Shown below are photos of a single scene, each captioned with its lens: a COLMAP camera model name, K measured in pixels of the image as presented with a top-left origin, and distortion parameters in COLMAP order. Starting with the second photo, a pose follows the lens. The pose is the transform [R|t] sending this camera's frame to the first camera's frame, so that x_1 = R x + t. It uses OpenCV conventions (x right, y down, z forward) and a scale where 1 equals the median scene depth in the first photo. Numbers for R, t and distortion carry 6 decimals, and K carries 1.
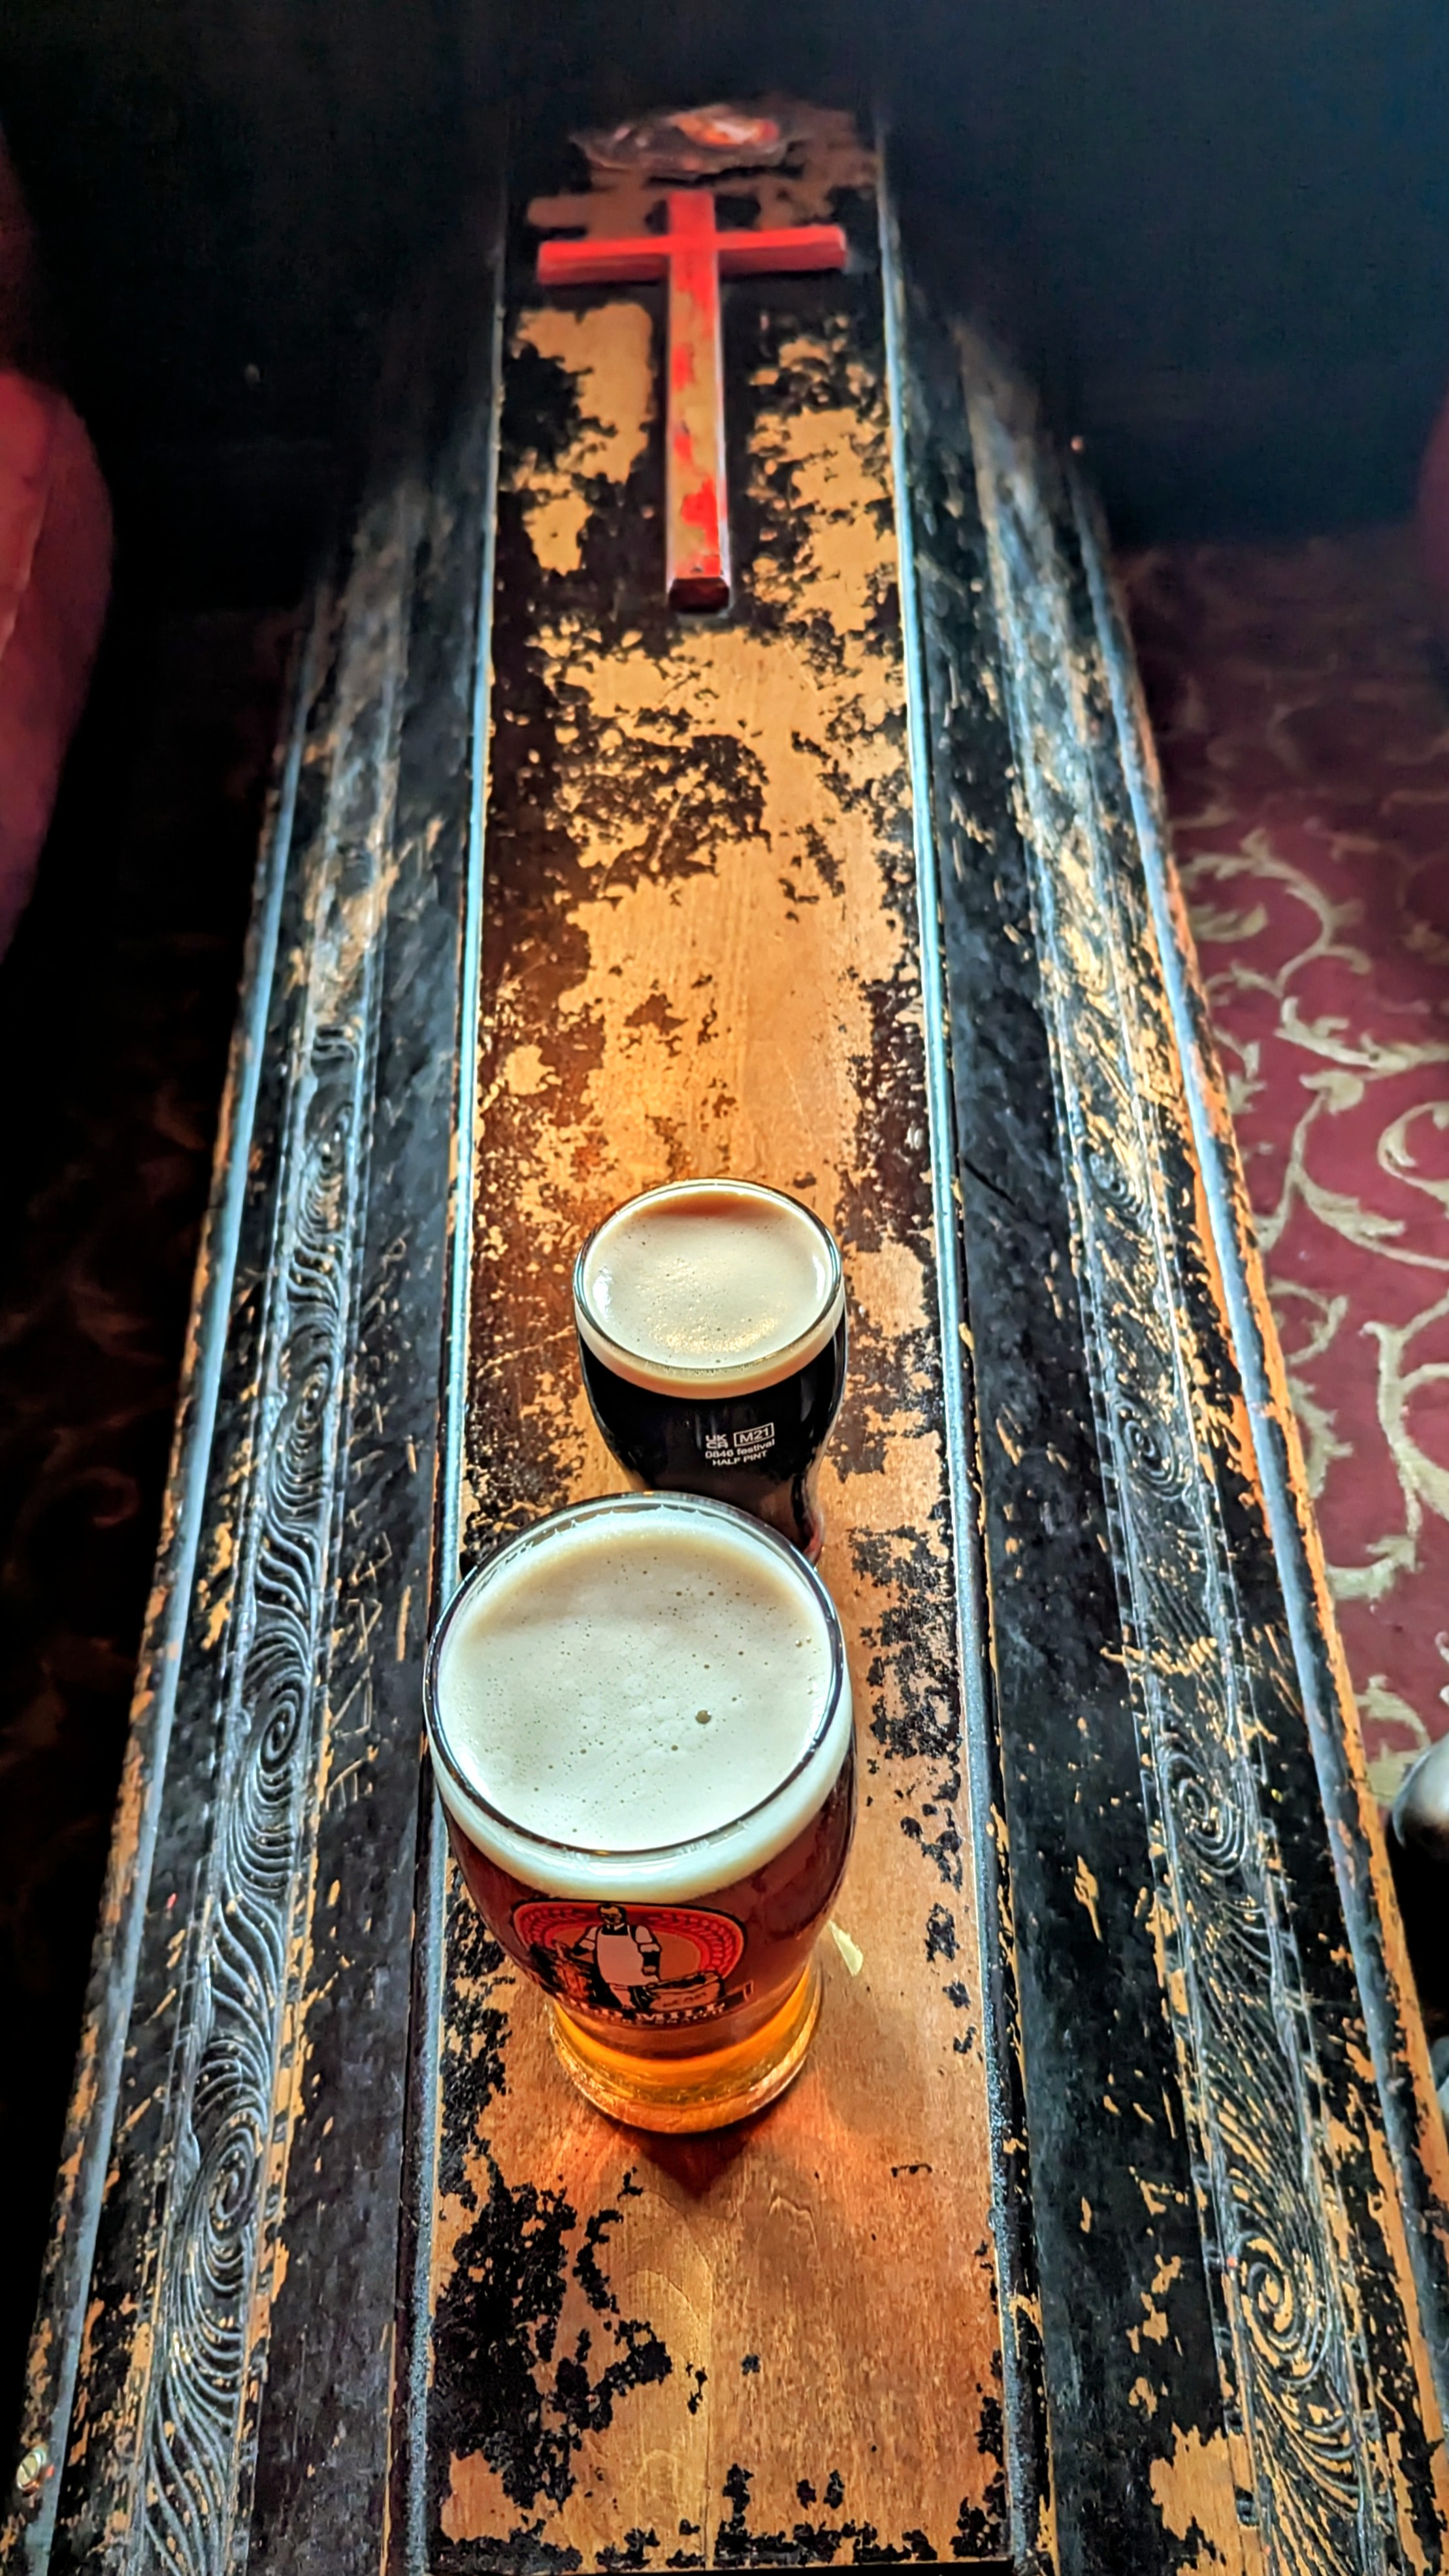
lens RADIAL K [[1872.9, 0, 735.7], [0, 1872.9, 1210.5], [0, 0, 1]] dist [0.024710, -0.023674]
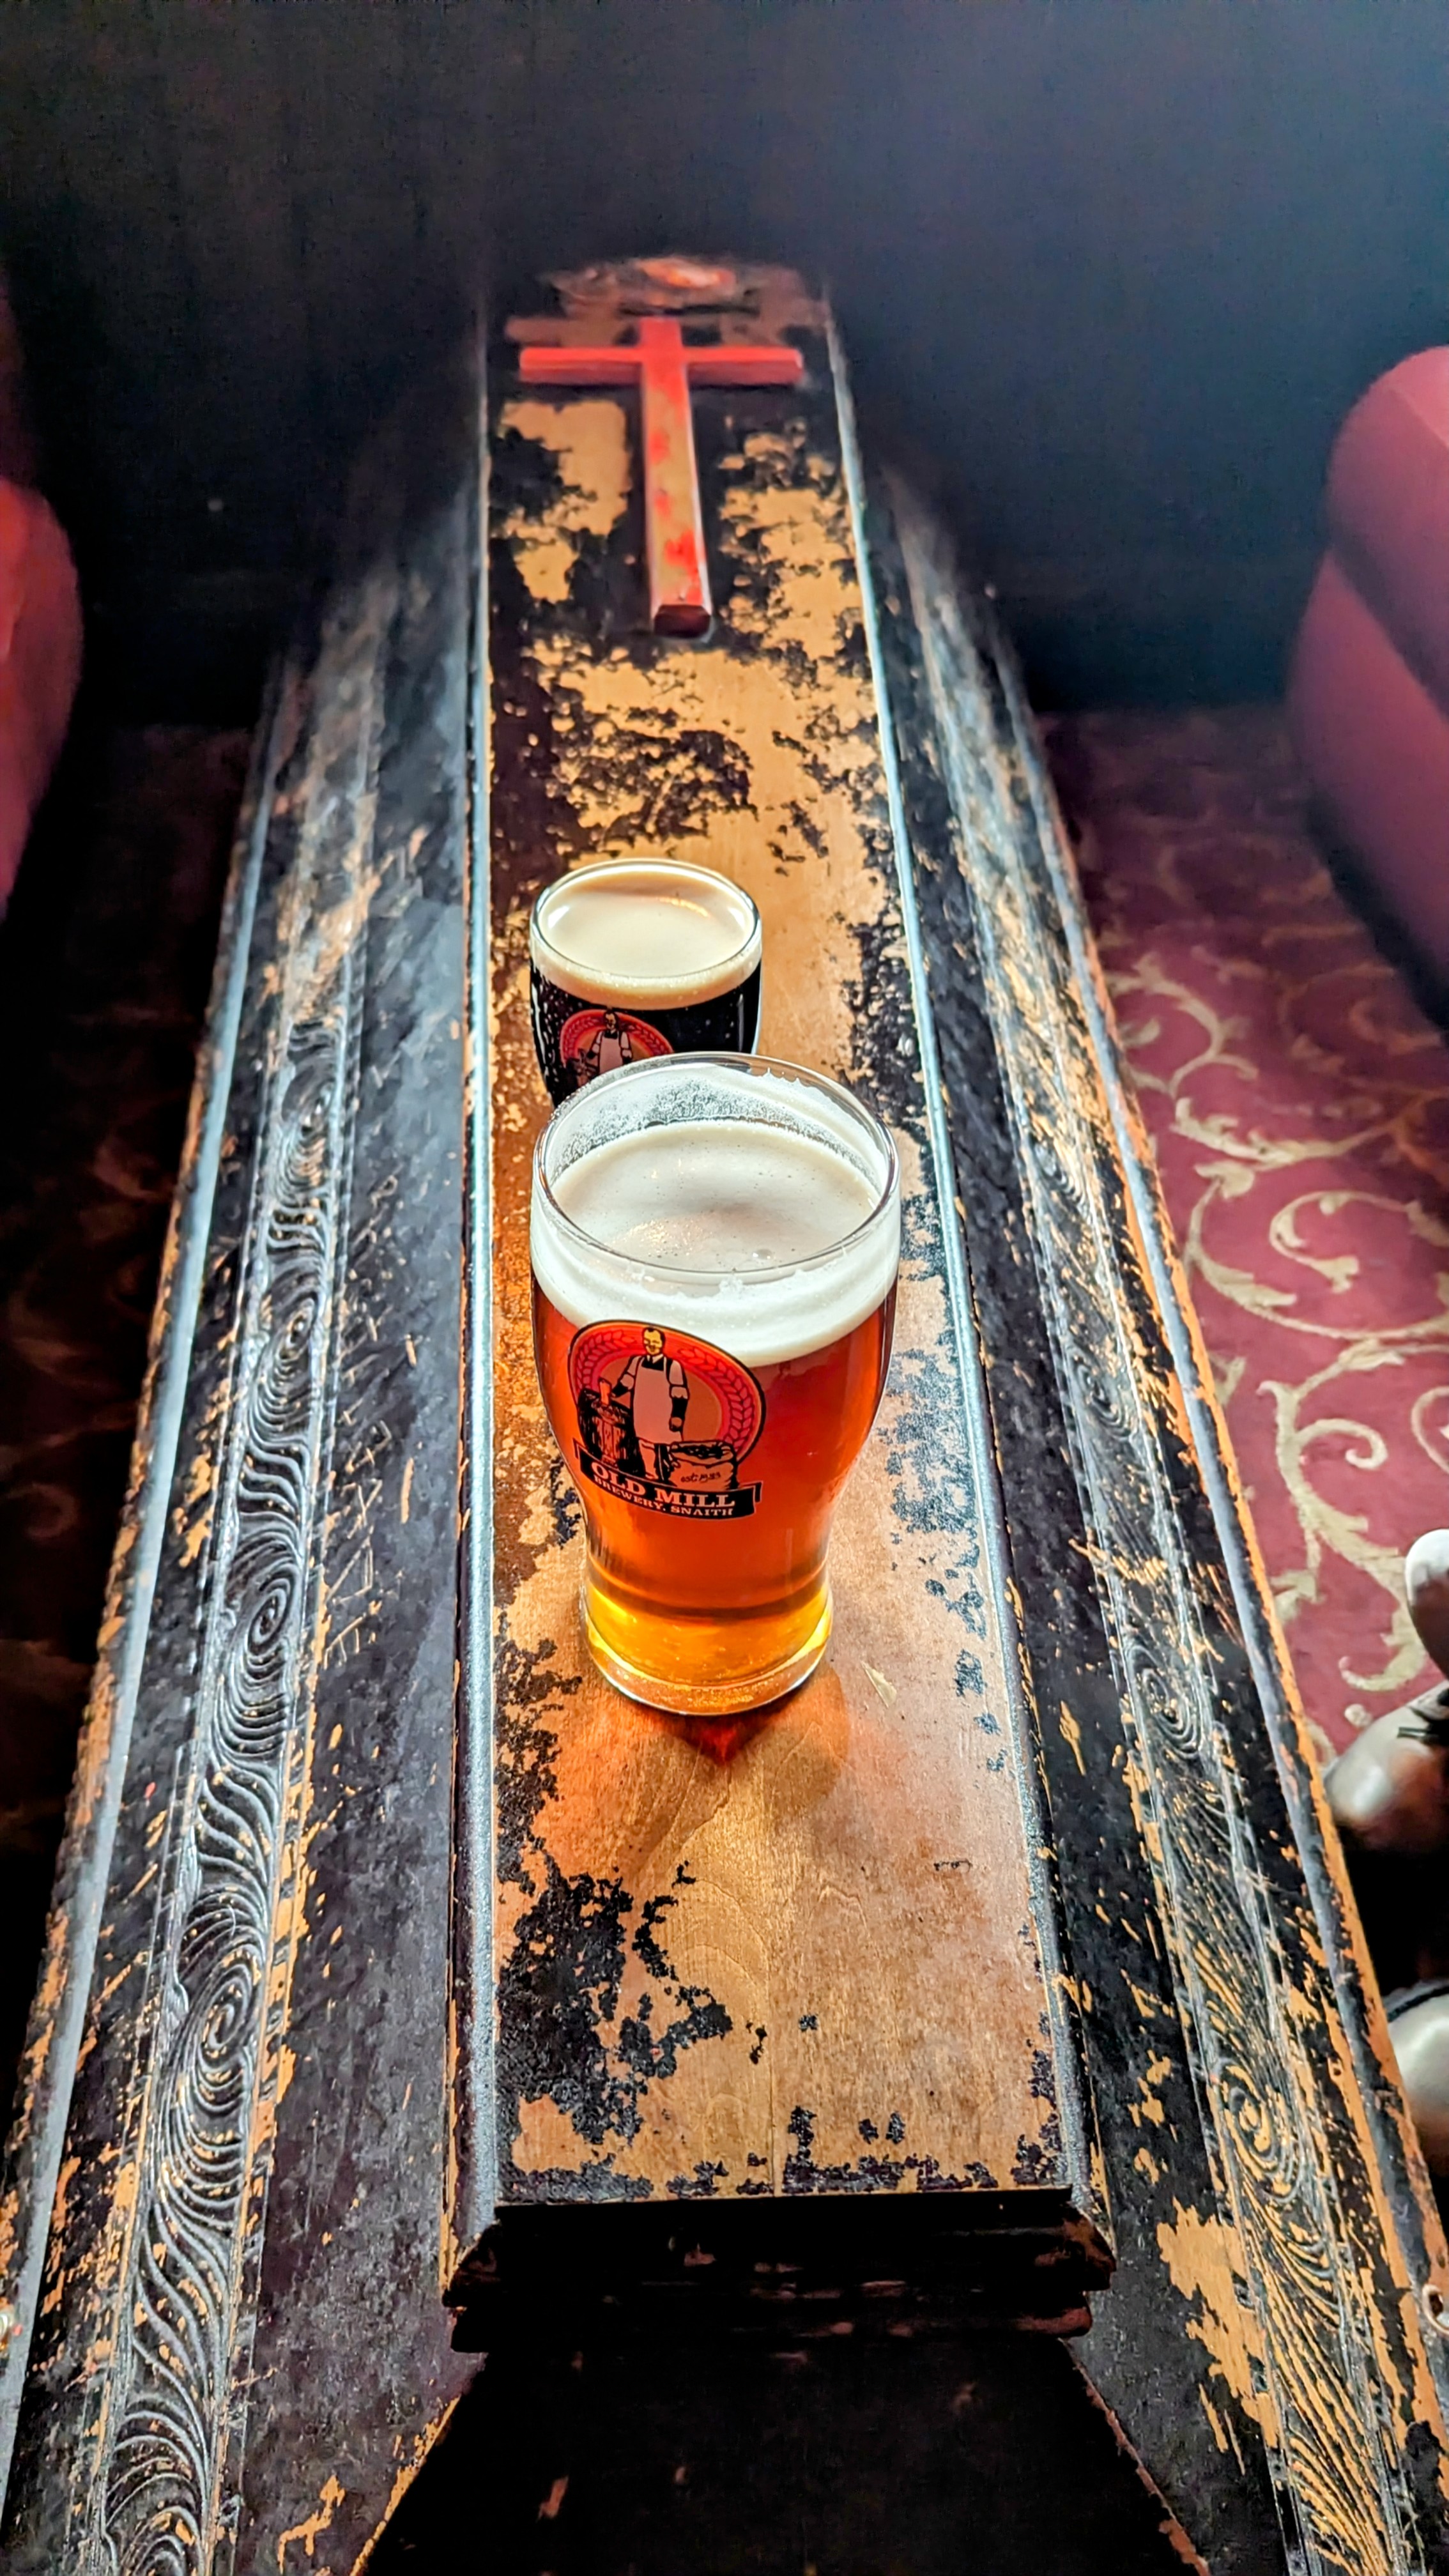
lens RADIAL K [[1872.7, 0, 619.3], [0, 1872.7, 1423.0], [0, 0, 1]] dist [0.024710, -0.023674]
pose [[0.998016, 0.032276, 0.054060, -0.110912], [-0.026964, 0.994991, -0.096259, 0.264951], [-0.056896, 0.094610, 0.993887, -0.033257]]
